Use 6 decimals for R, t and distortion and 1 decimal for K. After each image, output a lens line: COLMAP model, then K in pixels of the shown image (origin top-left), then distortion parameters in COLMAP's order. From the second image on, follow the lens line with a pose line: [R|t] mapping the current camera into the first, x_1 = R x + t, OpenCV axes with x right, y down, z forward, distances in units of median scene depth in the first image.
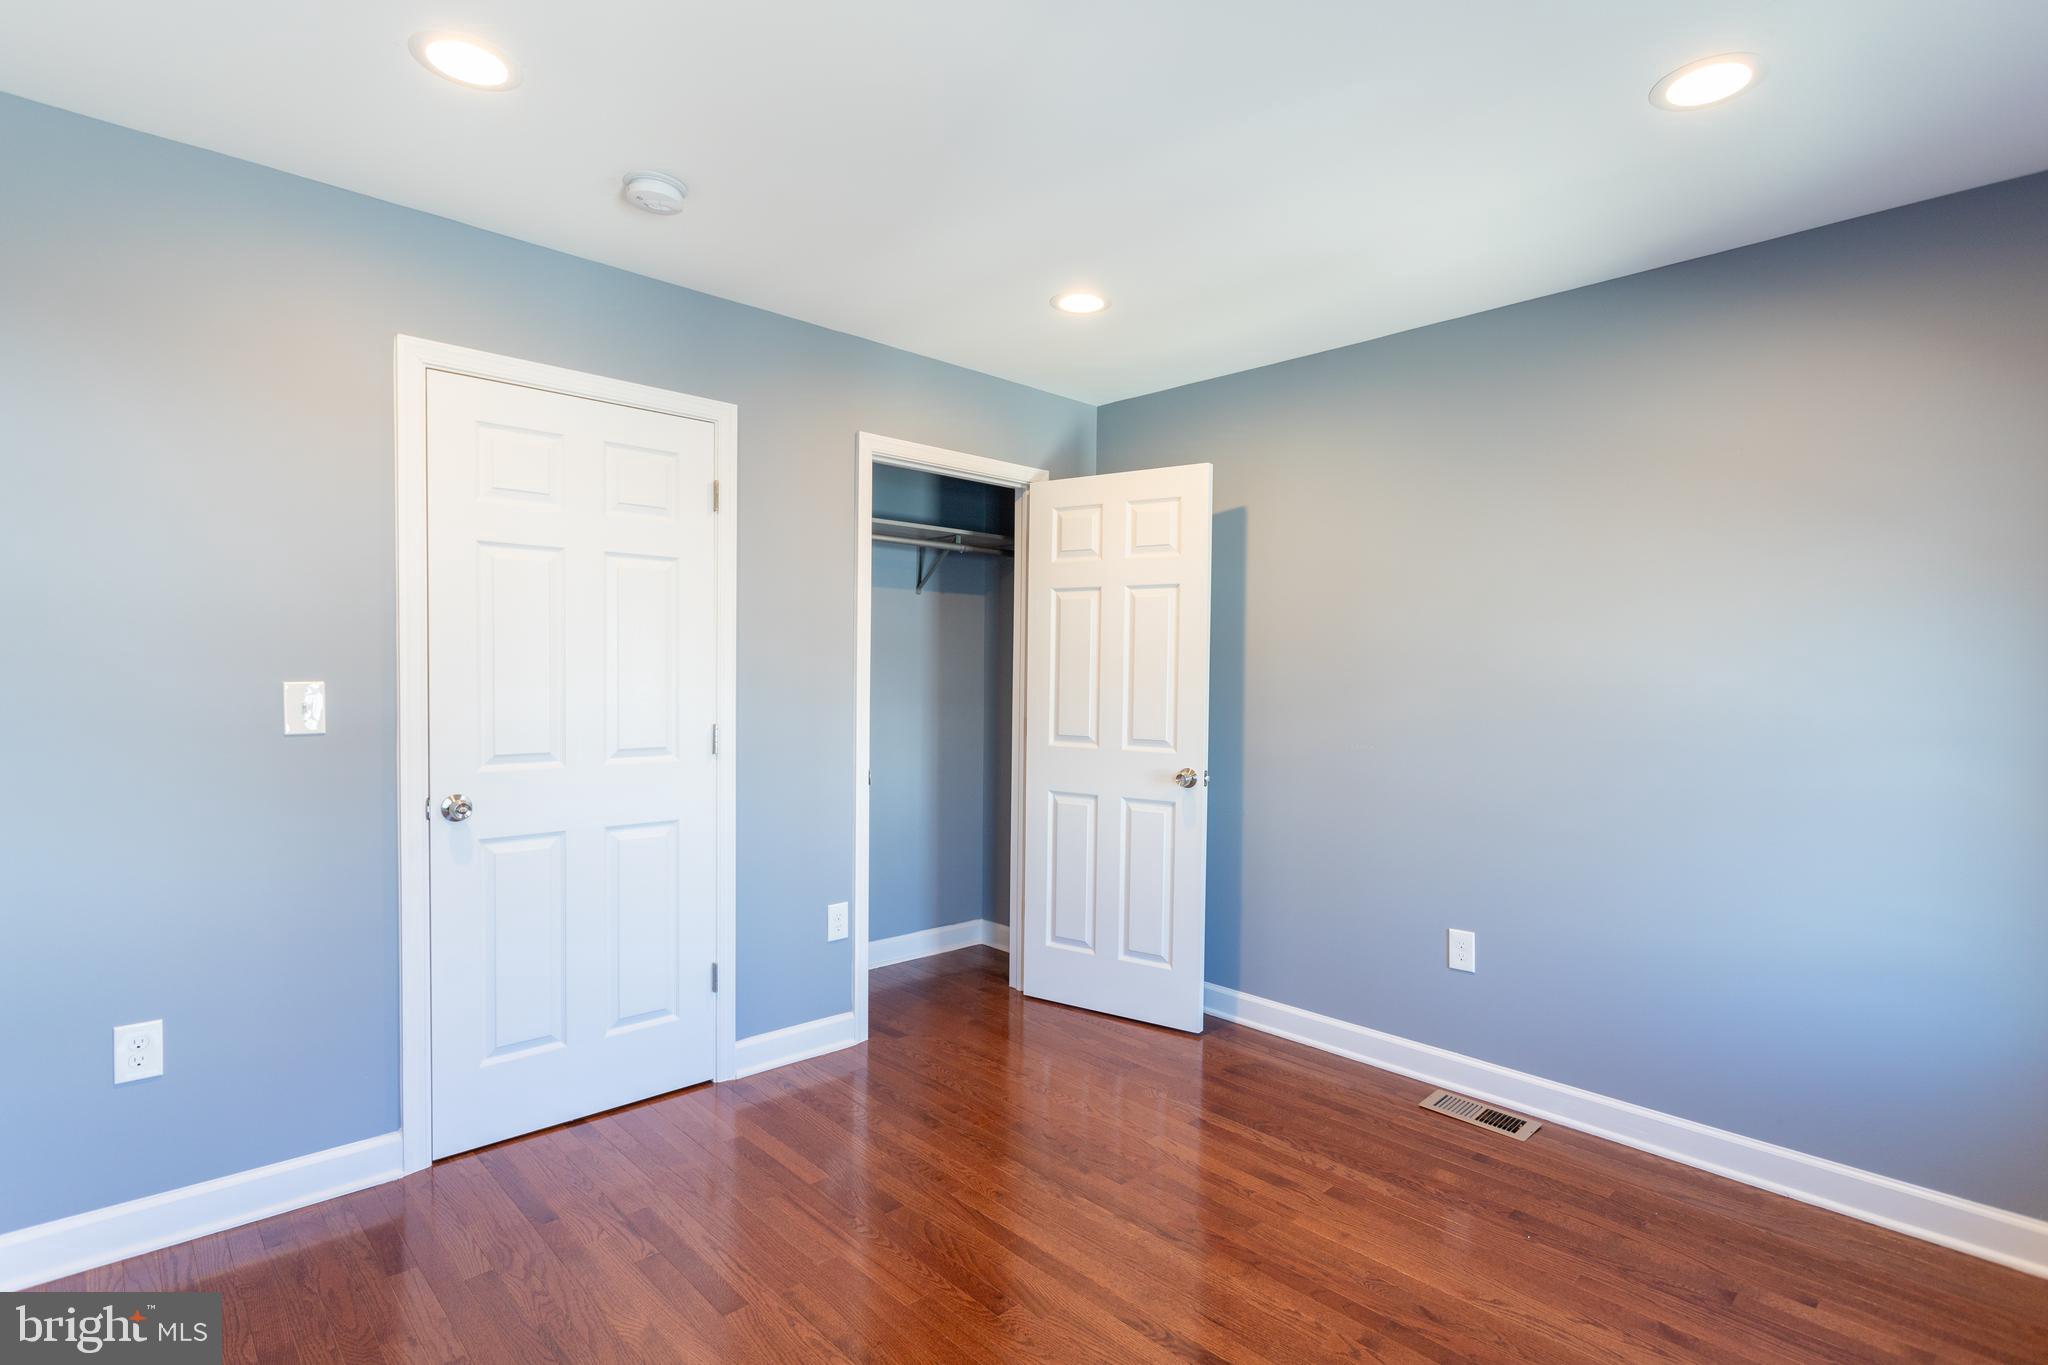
lens RADIAL K [[1005.2, 0, 1036.7], [0, 1005.2, 700.6], [0, 0, 1]] dist [0.001232, 0.000496]
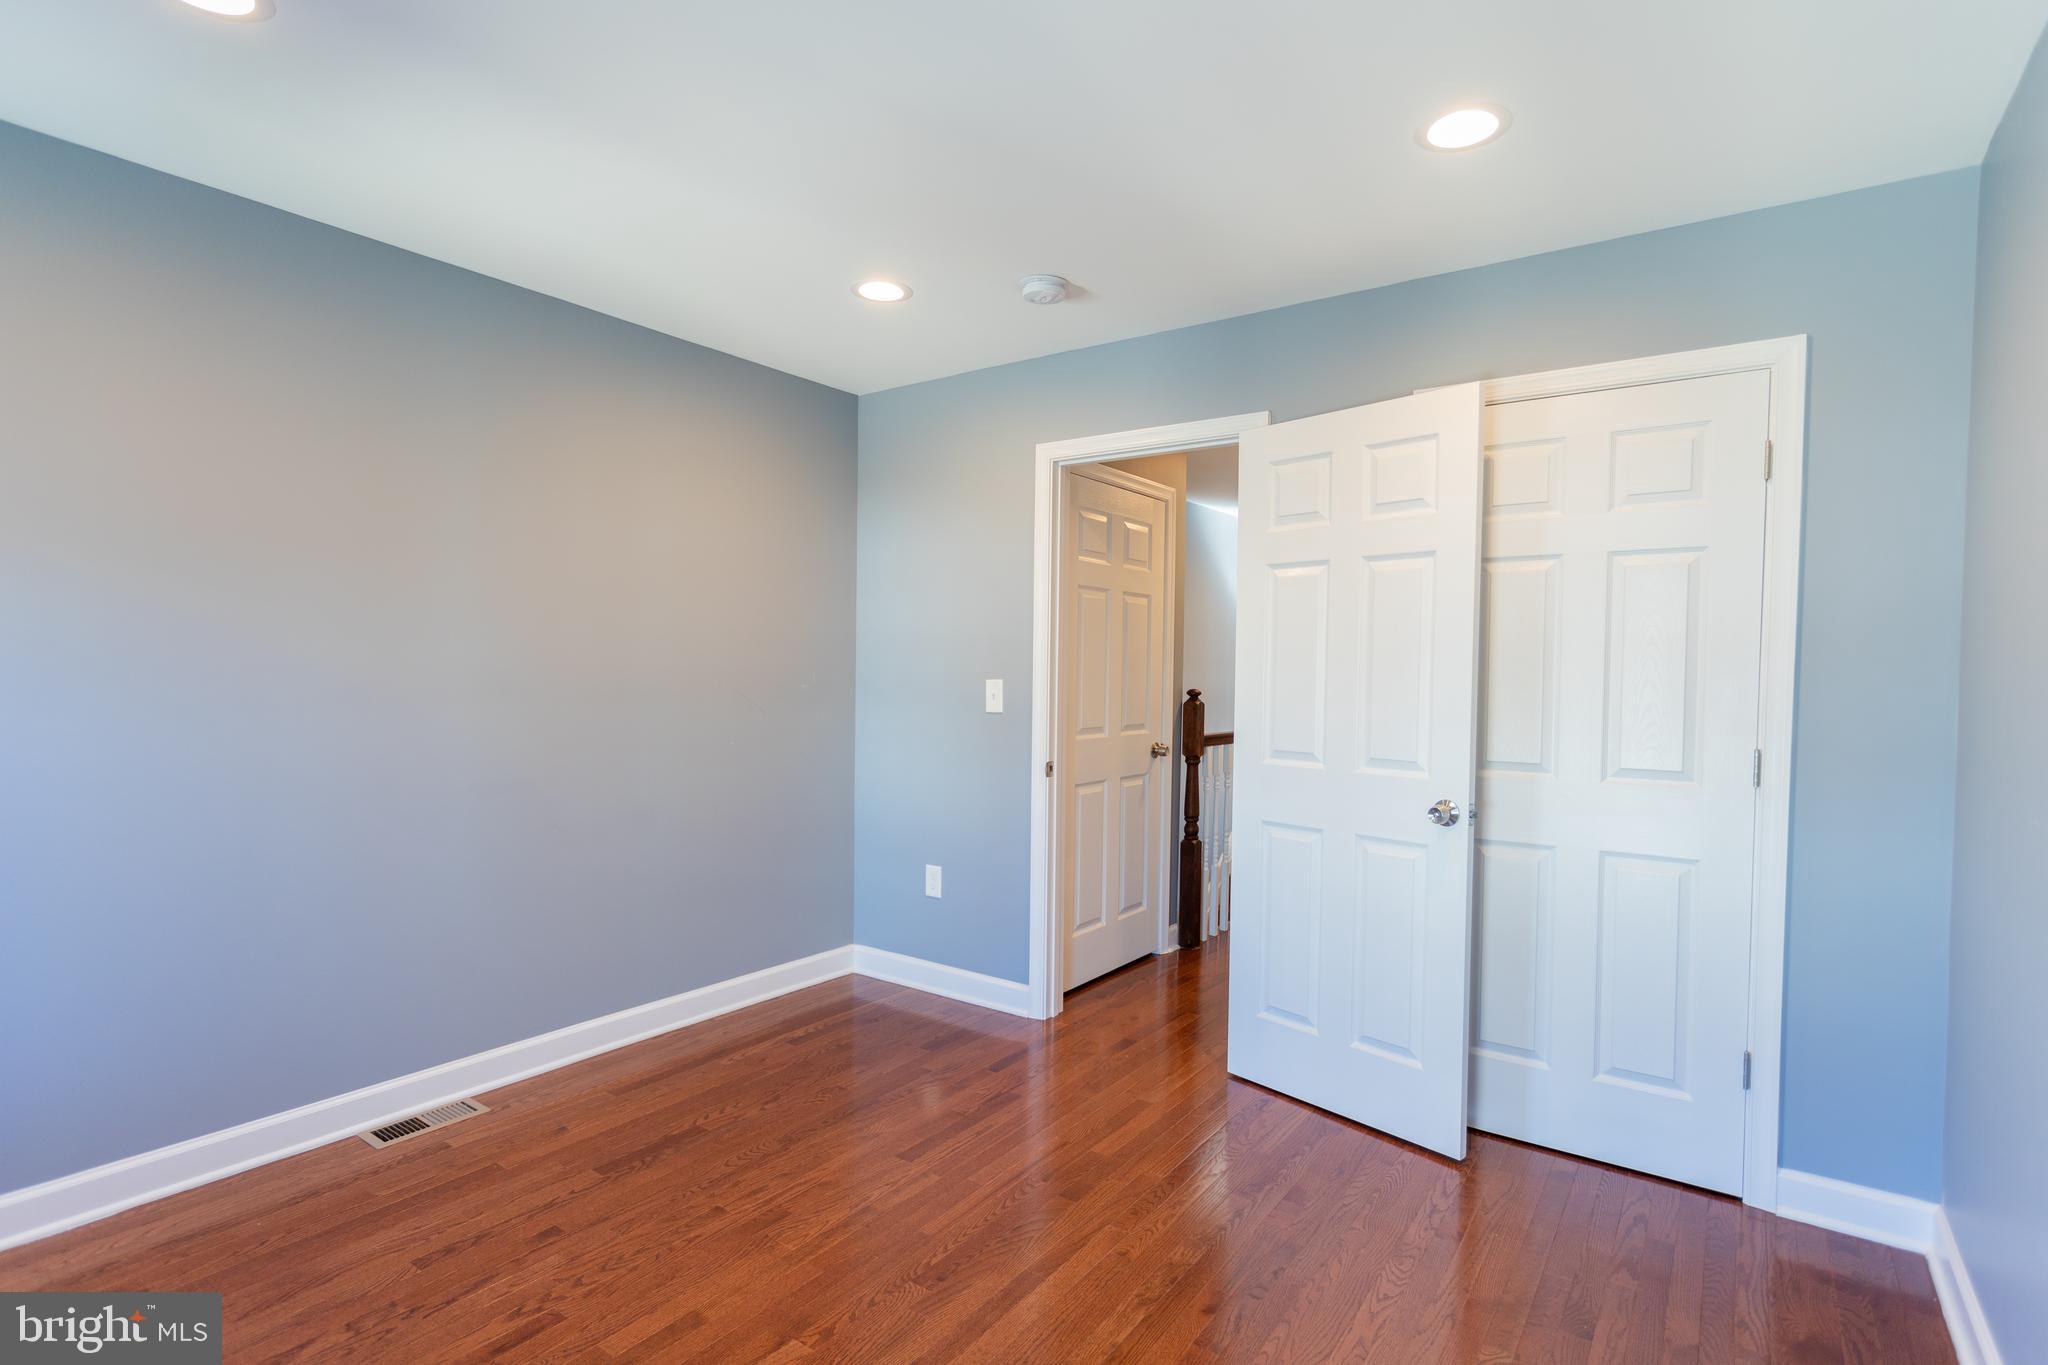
lens RADIAL K [[1005.2, 0, 1036.7], [0, 1005.2, 700.6], [0, 0, 1]] dist [0.001232, 0.000496]
pose [[0.224185, 0.032061, -0.974019, 0.774016], [-0.043649, 0.998786, 0.022829, -0.023045], [0.973569, 0.037397, 0.225312, 0.650155]]
